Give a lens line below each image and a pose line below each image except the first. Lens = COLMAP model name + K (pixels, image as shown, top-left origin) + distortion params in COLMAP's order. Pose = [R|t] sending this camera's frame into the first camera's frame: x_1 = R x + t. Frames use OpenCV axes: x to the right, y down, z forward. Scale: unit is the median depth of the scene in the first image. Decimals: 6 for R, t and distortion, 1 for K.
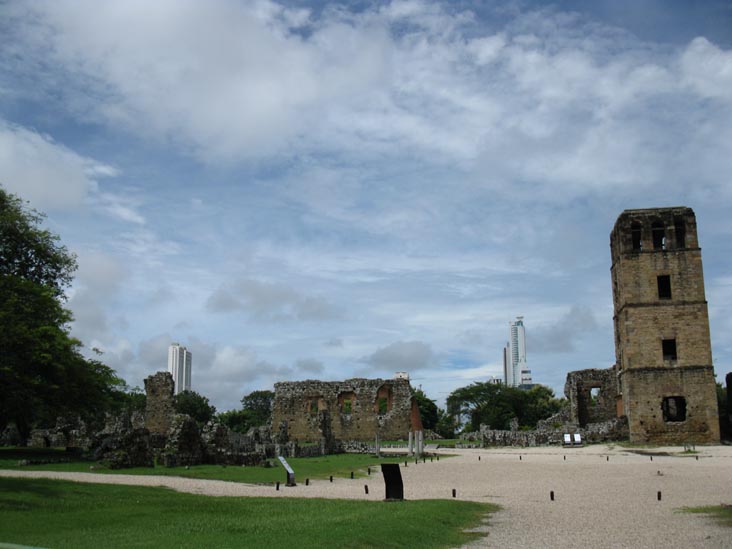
lens RADIAL K [[783.5, 0, 366.0], [0, 783.5, 340.4], [0, 0, 1]] dist [-0.167229, 0.157591]
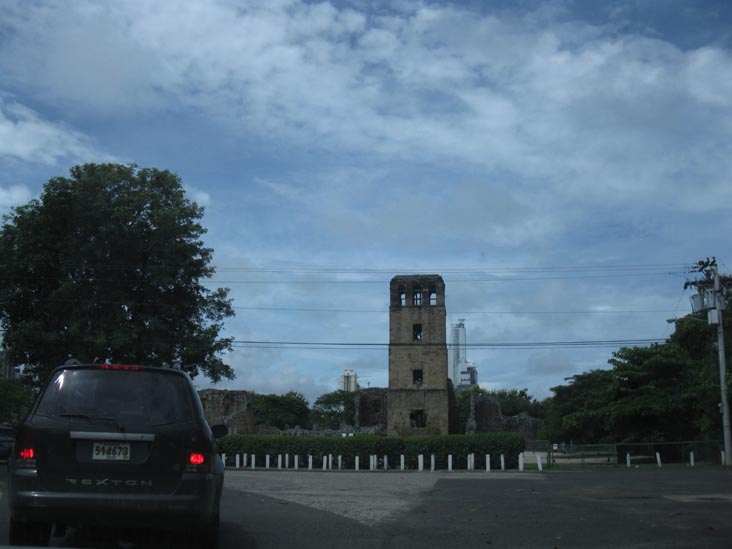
lens RADIAL K [[783.5, 0, 366.0], [0, 783.5, 340.4], [0, 0, 1]] dist [-0.167229, 0.157591]
pose [[0.999050, 0.027260, 0.034004, 0.245164], [-0.027526, 0.999594, 0.007367, -0.062734], [-0.033789, -0.008296, 0.999395, -0.442712]]
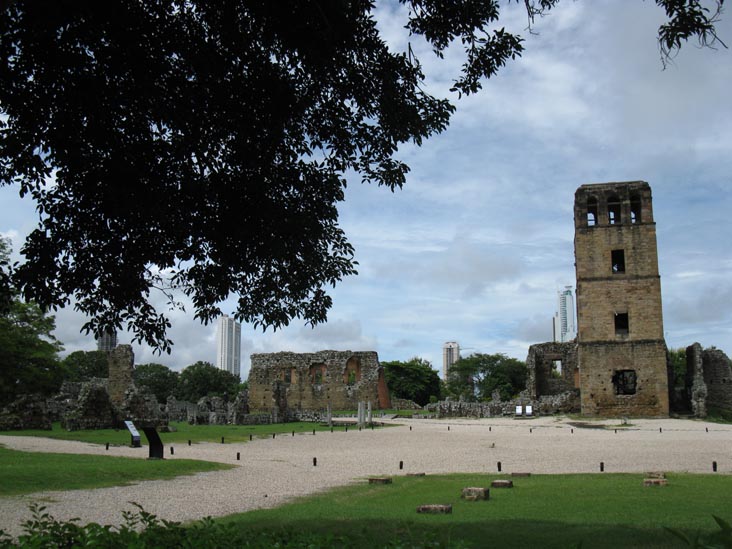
lens RADIAL K [[778.6, 0, 349.8], [0, 778.6, 336.0], [0, 0, 1]] dist [-0.228961, 0.268397]
pose [[0.994696, 0.000855, -0.102859, 0.141100], [0.002528, 0.999460, 0.032759, -0.005133], [0.102831, -0.032846, 0.994156, -0.030971]]
